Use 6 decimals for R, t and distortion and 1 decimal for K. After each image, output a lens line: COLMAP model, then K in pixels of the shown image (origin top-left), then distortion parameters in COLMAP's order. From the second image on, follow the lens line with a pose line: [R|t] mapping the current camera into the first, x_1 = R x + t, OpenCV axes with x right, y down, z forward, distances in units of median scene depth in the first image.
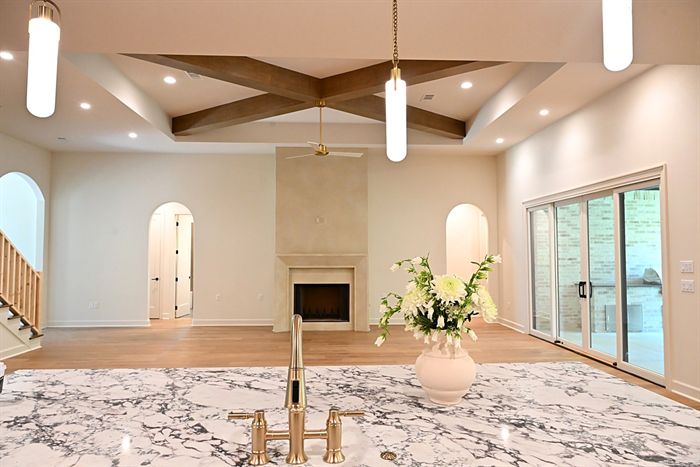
lens RADIAL K [[464.2, 0, 348.1], [0, 464.2, 231.7], [0, 0, 1]] dist [-0.001229, -0.001211]
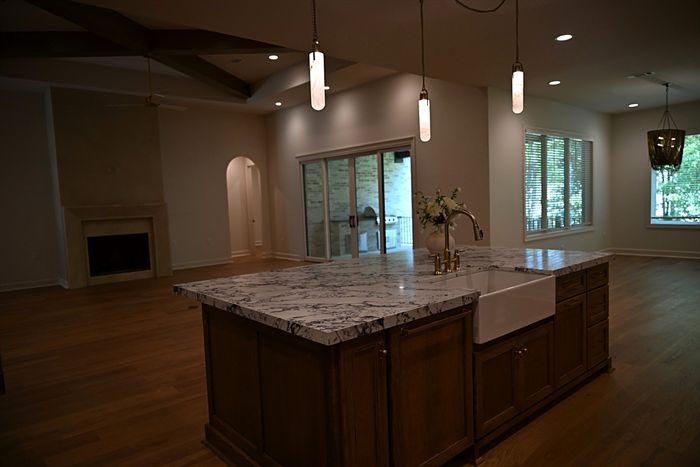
lens RADIAL K [[464.2, 0, 352.7], [0, 464.2, 235.7], [0, 0, 1]] dist [-0.001229, -0.001211]
pose [[0.787563, -0.078592, 0.611202, -0.274583], [0.008676, 0.993150, 0.116525, 0.002983], [-0.616173, -0.086468, 0.782850, -0.081164]]
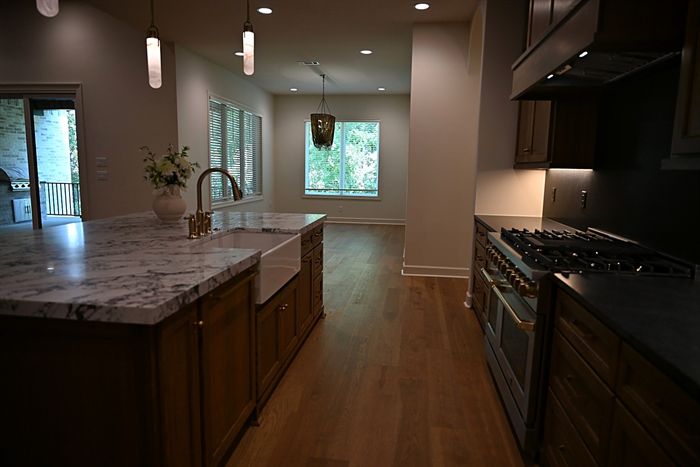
lens RADIAL K [[464.2, 0, 351.0], [0, 464.2, 236.3], [0, 0, 1]] dist [-0.001229, -0.001211]
pose [[0.184998, -0.140191, 0.972688, -0.299155], [-0.068371, 0.985538, 0.155046, 0.014541], [-0.980358, -0.095187, 0.172738, -0.014537]]
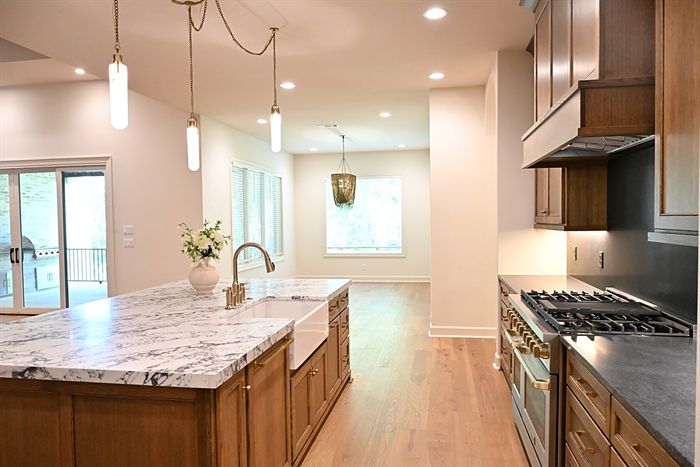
lens RADIAL K [[498.7, 0, 351.1], [0, 498.7, 238.7], [0, 0, 1]] dist [-0.009384, 0.003108]
pose [[0.227693, -0.040256, 0.972900, -0.343545], [-0.035211, 0.998151, 0.049541, 0.000474], [-0.973096, -0.045537, 0.225855, -0.021479]]
